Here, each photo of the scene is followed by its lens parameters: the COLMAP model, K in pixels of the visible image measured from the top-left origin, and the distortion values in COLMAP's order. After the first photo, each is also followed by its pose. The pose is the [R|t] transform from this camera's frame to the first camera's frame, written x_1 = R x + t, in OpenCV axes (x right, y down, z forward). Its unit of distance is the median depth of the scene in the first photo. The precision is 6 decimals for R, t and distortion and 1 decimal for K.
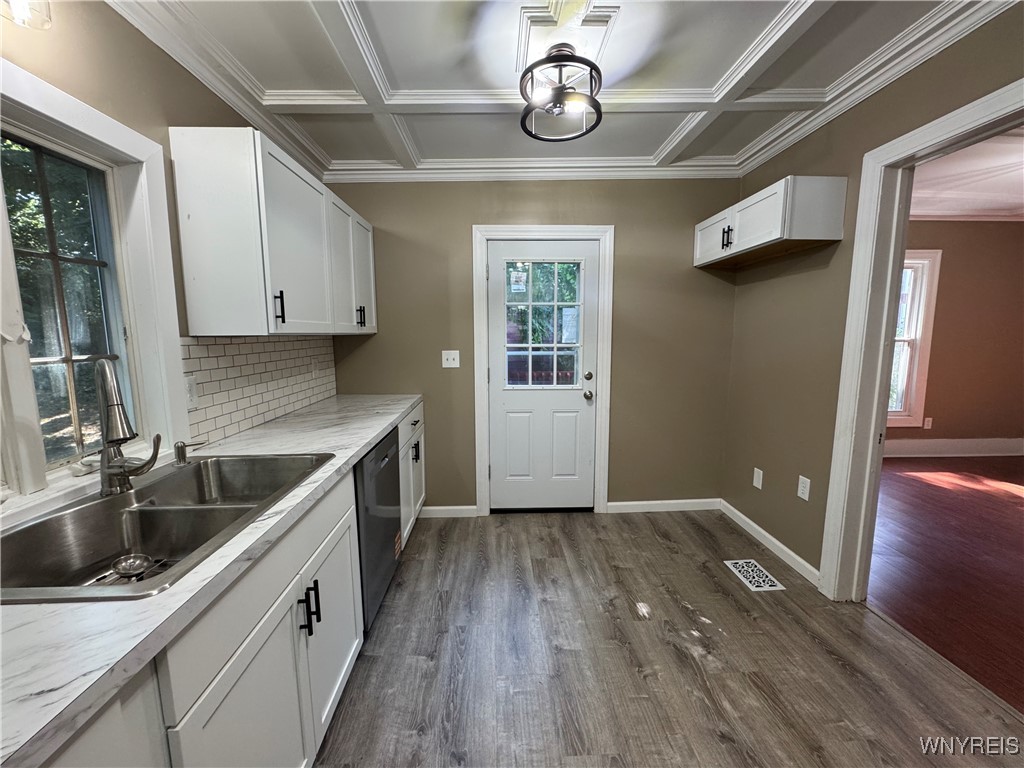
lens RADIAL K [[409.6, 0, 511.4], [0, 409.6, 382.4], [0, 0, 1]] dist [-0.003274, 0.000067]
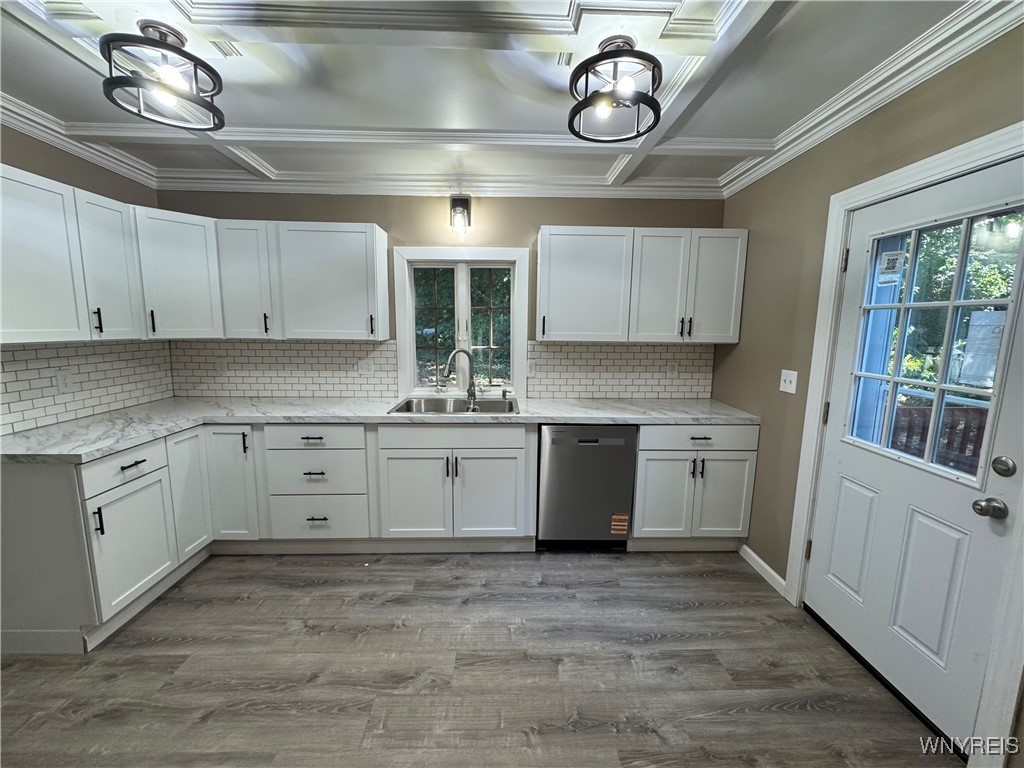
lens RADIAL K [[409.6, 0, 511.4], [0, 409.6, 382.4], [0, 0, 1]] dist [-0.003274, 0.000067]
pose [[-0.015397, 0.148095, -0.988853, 0.764912], [-0.129926, 0.980289, 0.148835, -0.124928], [0.991404, 0.130769, 0.004147, 0.589975]]
